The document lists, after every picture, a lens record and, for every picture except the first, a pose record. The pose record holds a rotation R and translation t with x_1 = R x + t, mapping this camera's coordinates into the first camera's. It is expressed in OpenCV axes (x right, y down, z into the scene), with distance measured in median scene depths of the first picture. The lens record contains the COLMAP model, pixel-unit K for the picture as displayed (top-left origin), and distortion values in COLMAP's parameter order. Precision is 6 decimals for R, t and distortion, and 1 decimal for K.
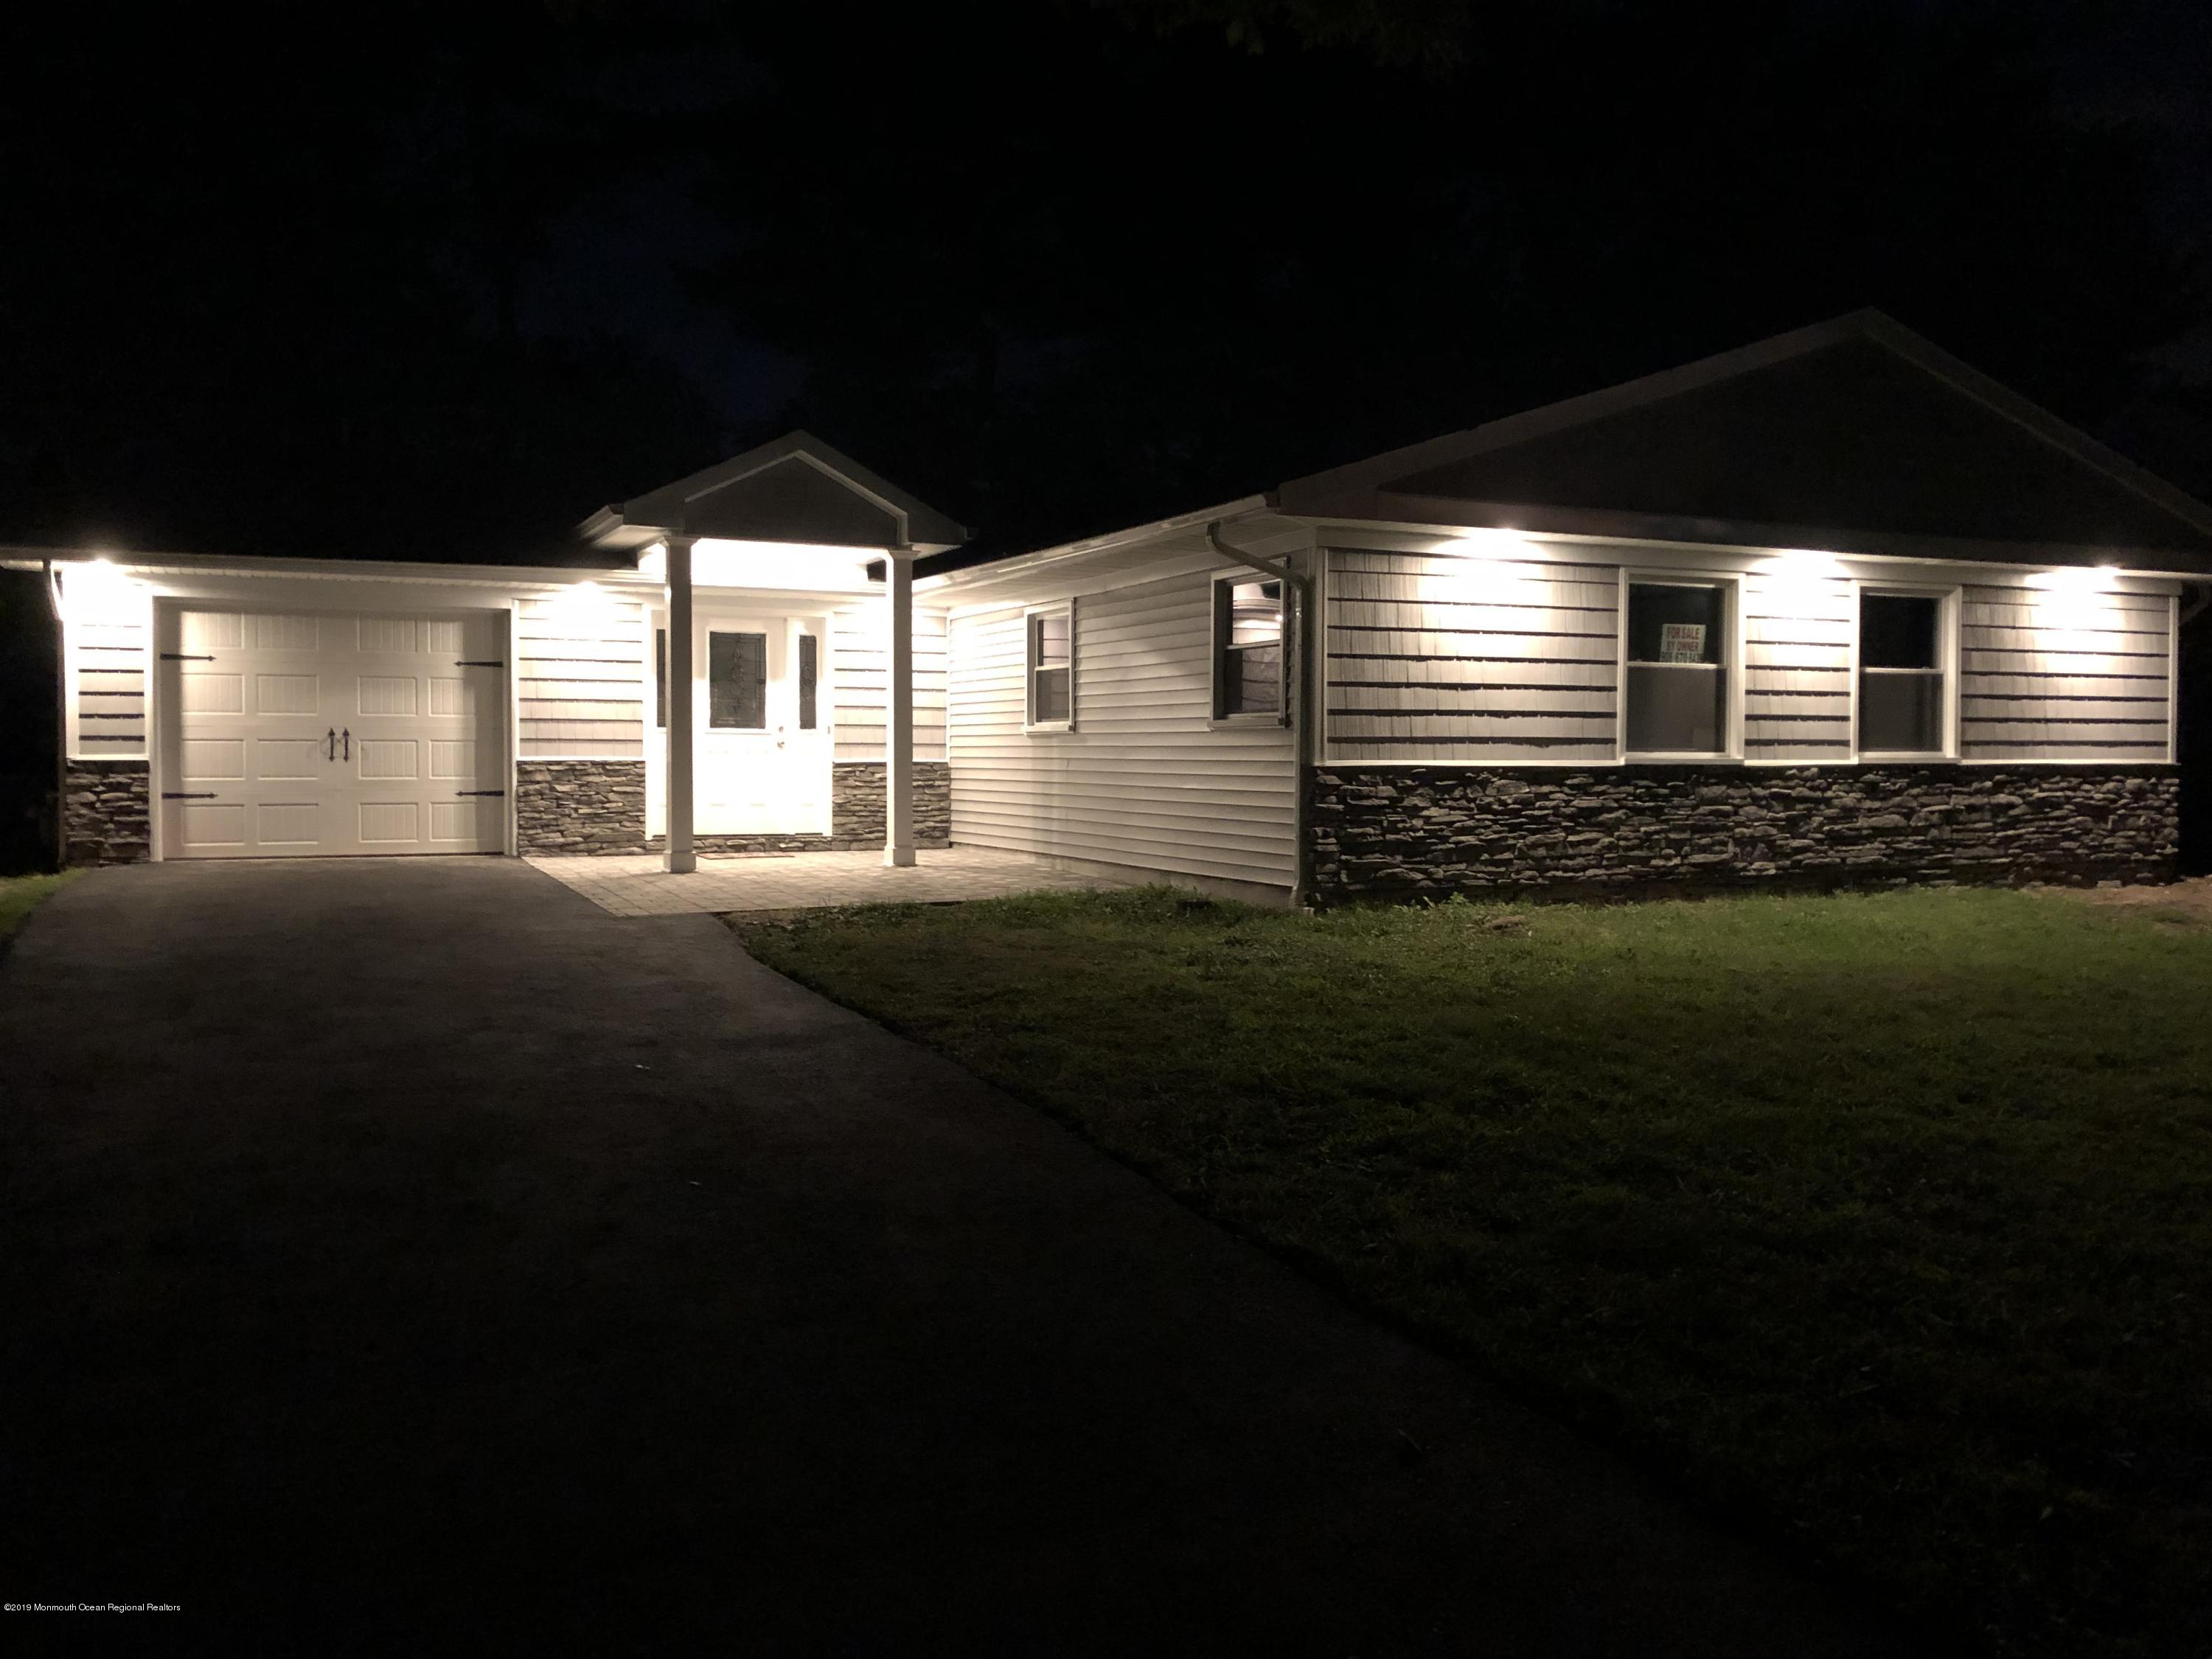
lens RADIAL K [[1820.3, 0, 1118.1], [0, 1820.3, 831.5], [0, 0, 1]] dist [0.037740, -0.033327]
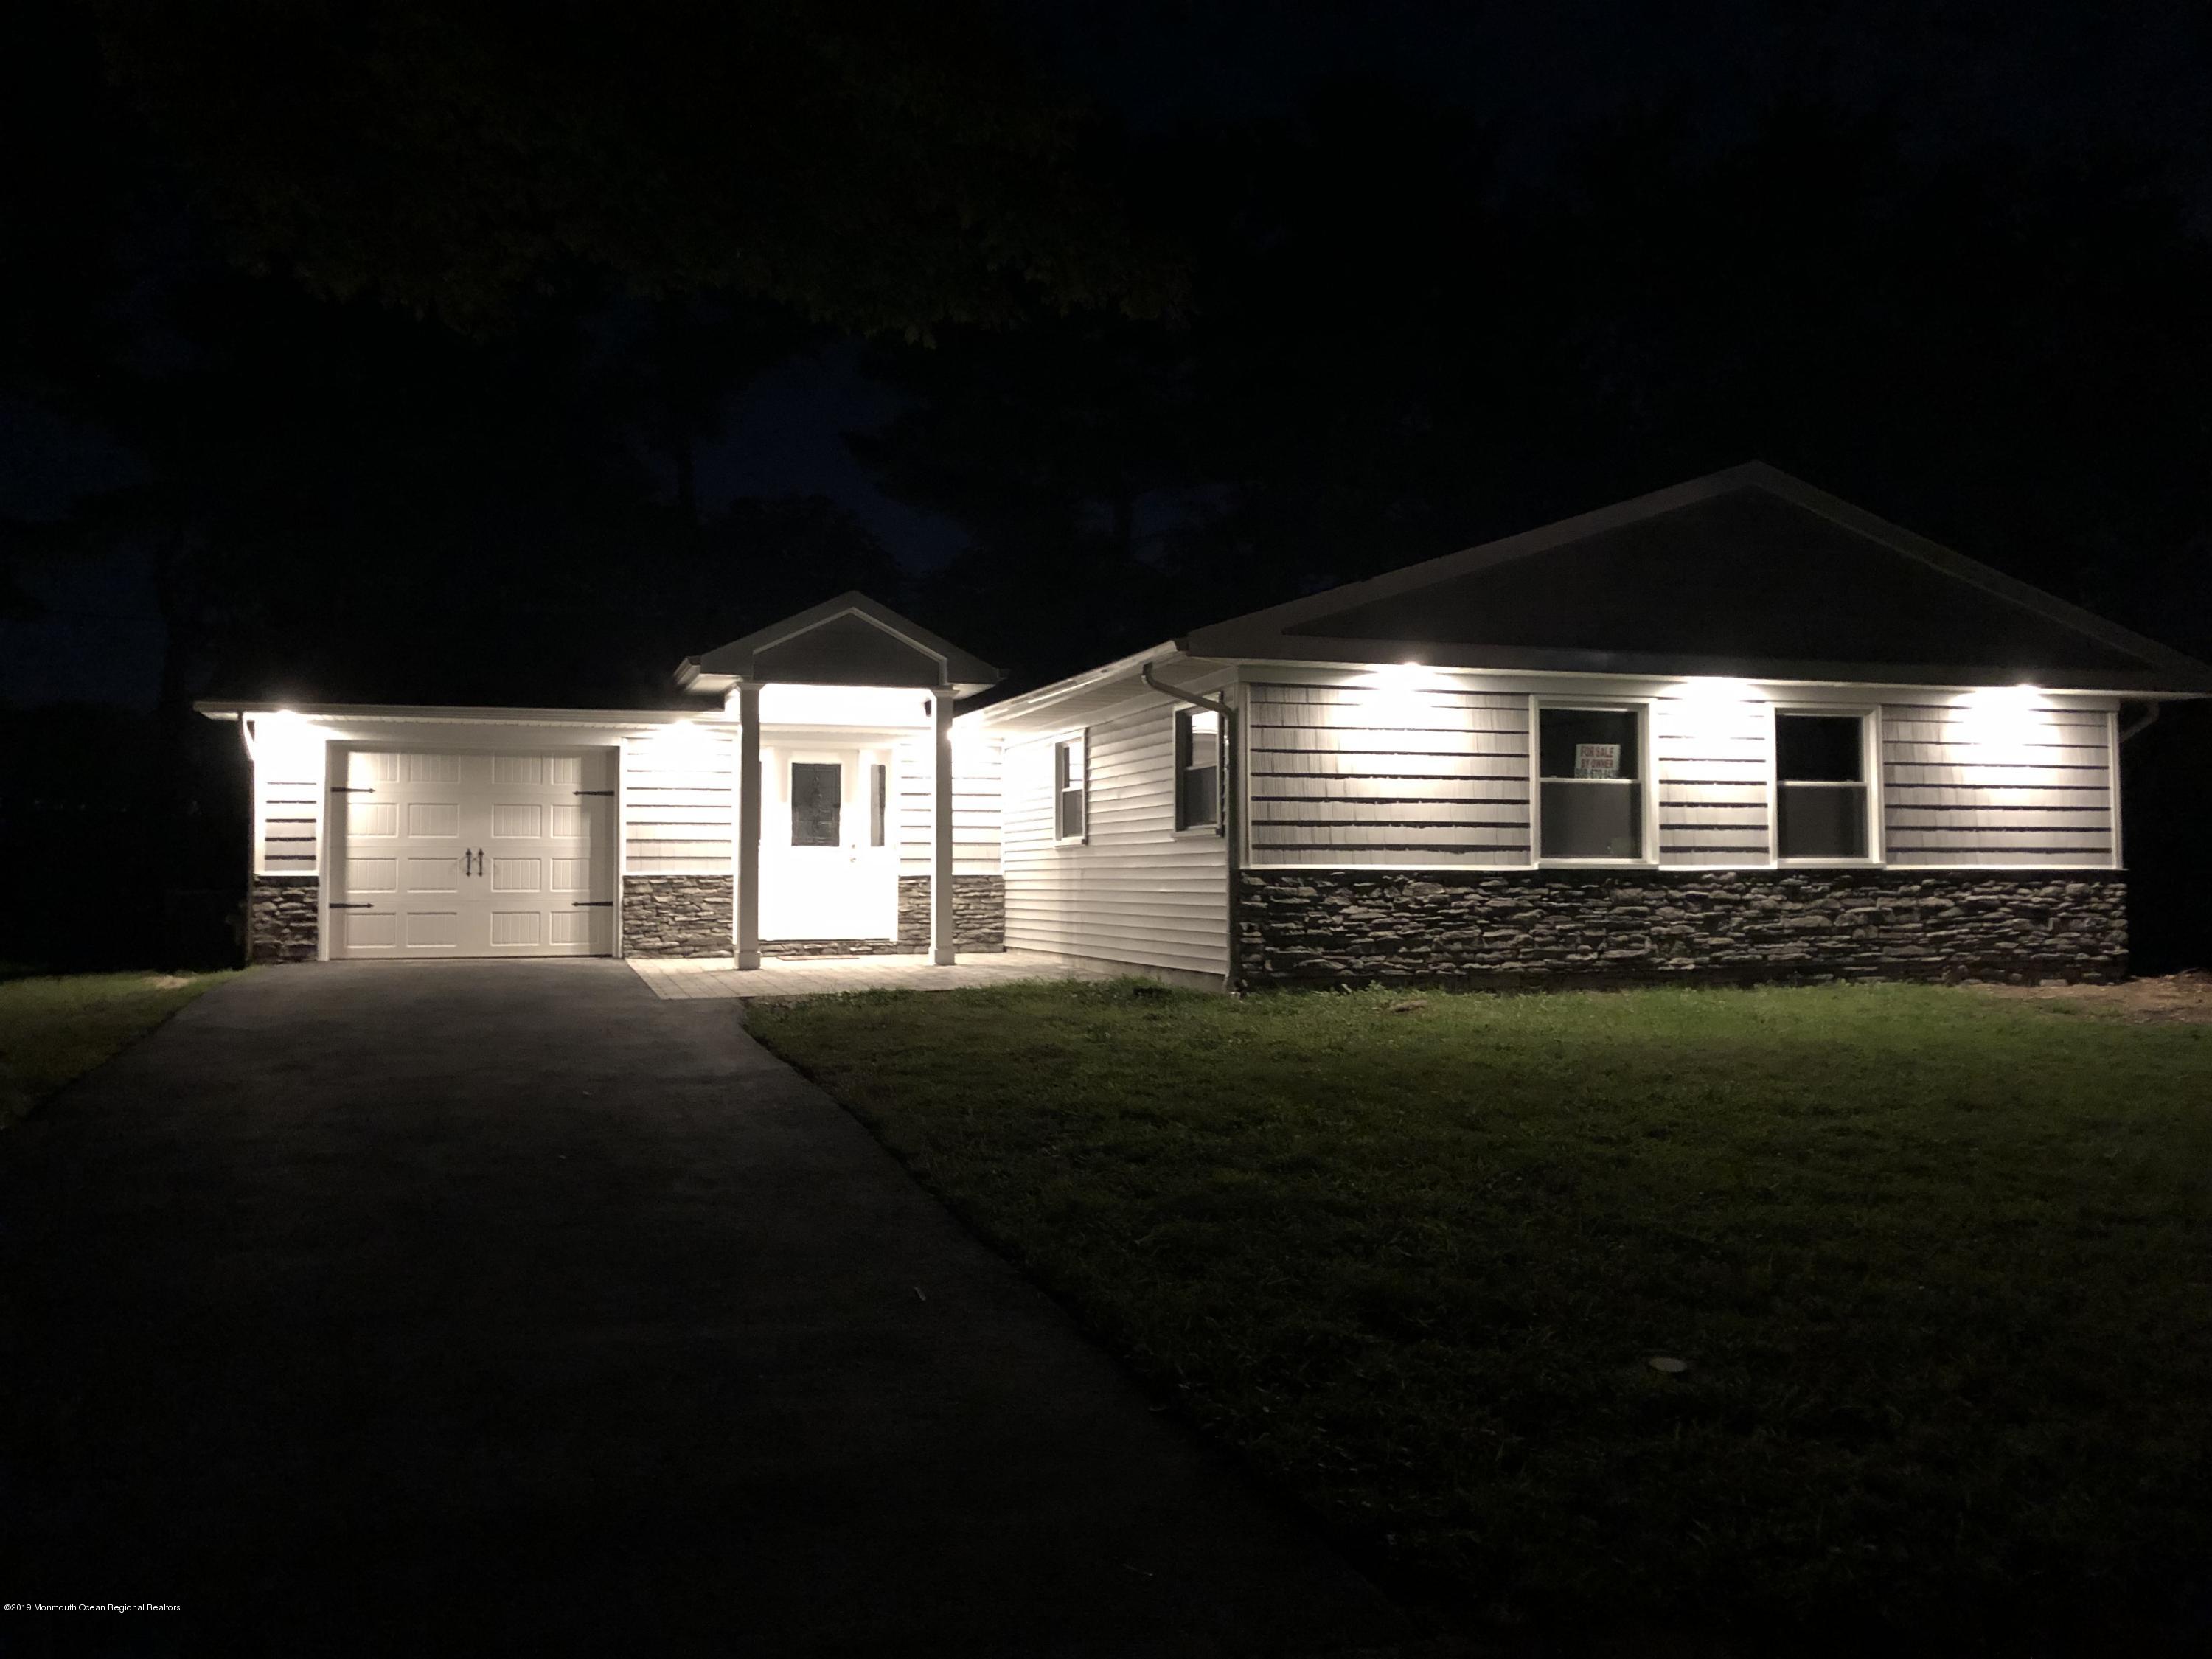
lens RADIAL K [[1820.3, 0, 1116.2], [0, 1820.3, 820.8], [0, 0, 1]] dist [0.037740, -0.033327]
pose [[0.992498, -0.009251, -0.121908, 0.135666], [-0.000185, 0.997018, -0.077167, 0.017693], [0.122258, 0.076611, 0.989537, -0.124411]]
